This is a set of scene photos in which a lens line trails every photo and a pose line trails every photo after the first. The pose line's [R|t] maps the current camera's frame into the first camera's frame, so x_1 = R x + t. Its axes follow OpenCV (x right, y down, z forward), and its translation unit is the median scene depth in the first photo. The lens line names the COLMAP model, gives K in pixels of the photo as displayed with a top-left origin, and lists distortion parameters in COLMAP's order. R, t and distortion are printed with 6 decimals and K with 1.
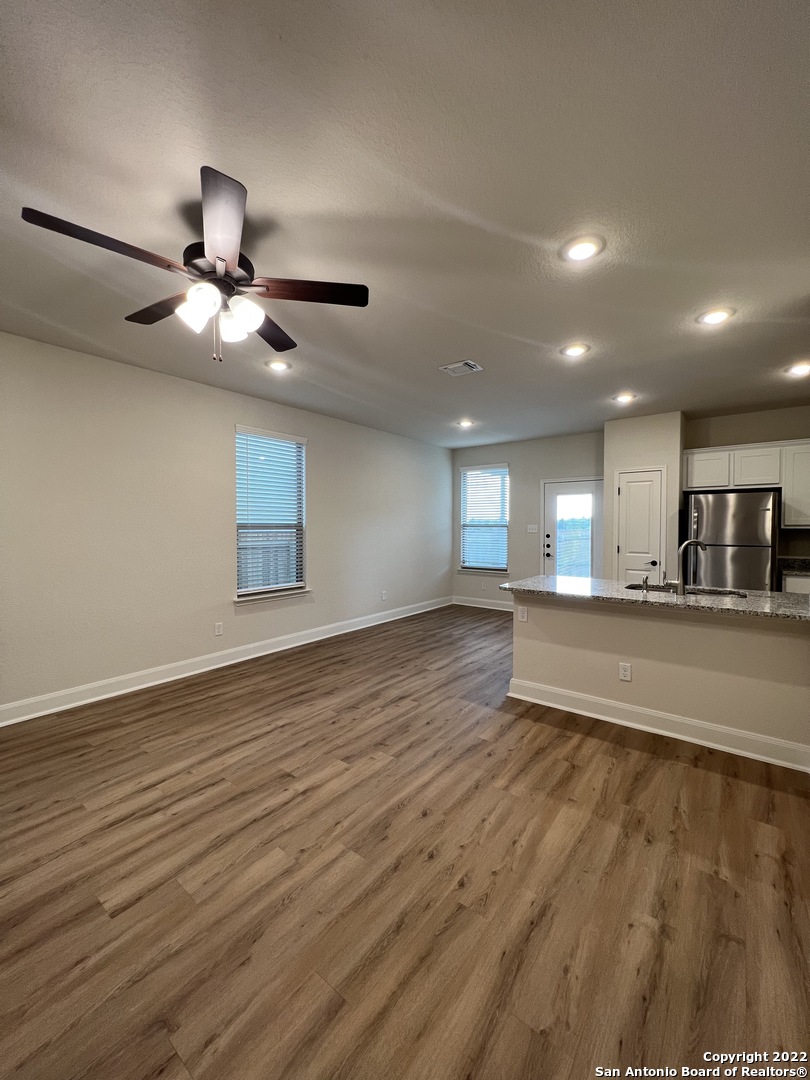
lens RADIAL K [[431.5, 0, 406.3], [0, 431.5, 535.3], [0, 0, 1]] dist [-0.001834, 0.000278]
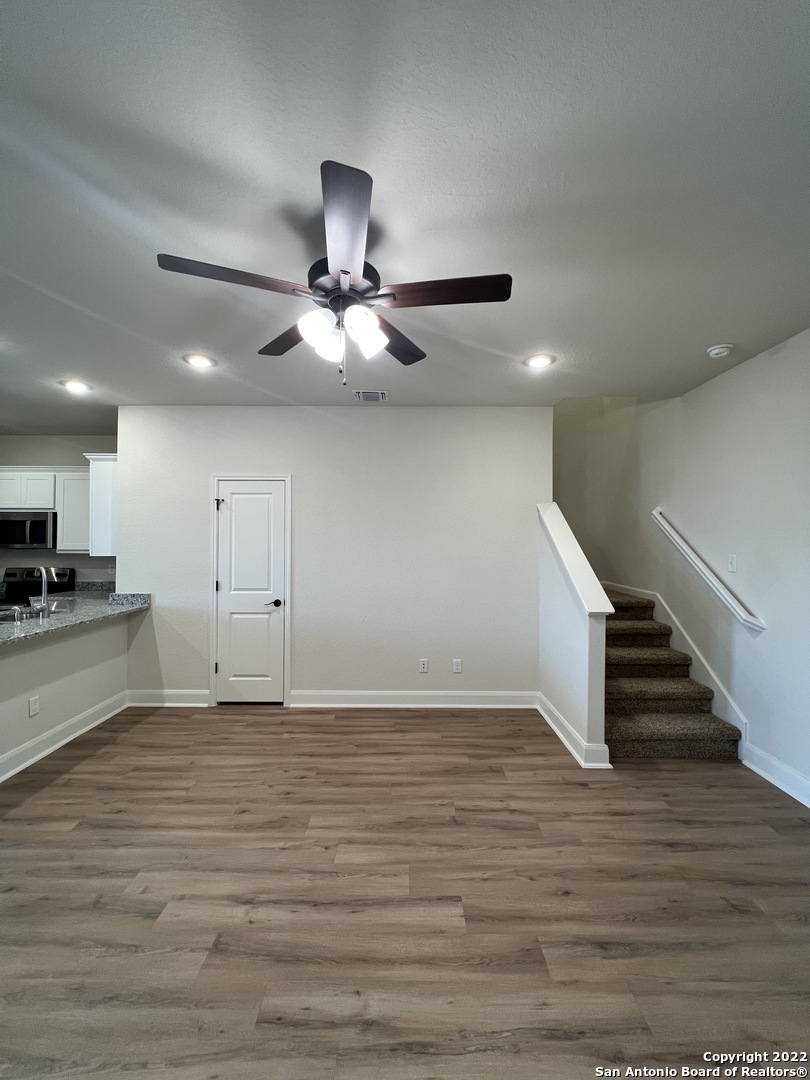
lens RADIAL K [[431.5, 0, 406.3], [0, 431.5, 535.3], [0, 0, 1]] dist [-0.001834, 0.000278]
pose [[-0.611387, 0.009488, 0.791275, -0.741640], [0.015159, 0.999885, -0.000277, -0.052127], [-0.791187, 0.011825, -0.611460, 0.882573]]
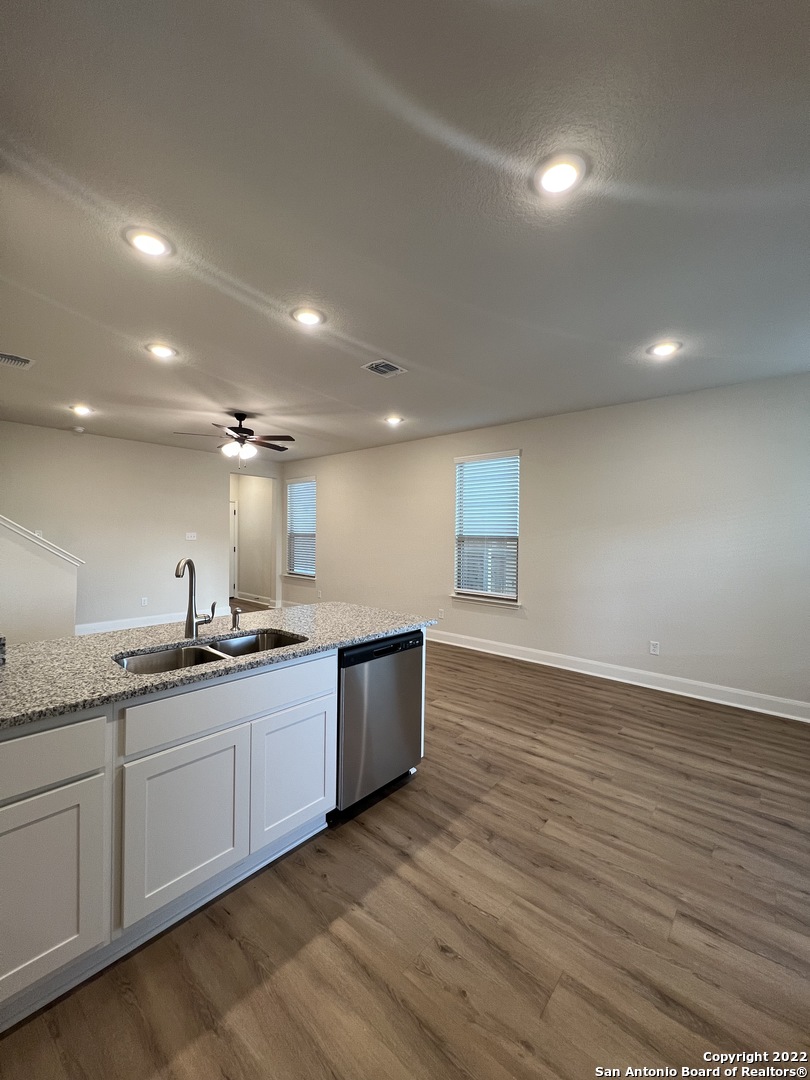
lens RADIAL K [[431.5, 0, 406.3], [0, 431.5, 535.3], [0, 0, 1]] dist [-0.001834, 0.000278]
pose [[-0.060459, 0.000491, -0.998171, 1.224516], [-0.036765, 0.999320, 0.002718, -0.036226], [0.997493, 0.036862, -0.060400, 1.294481]]
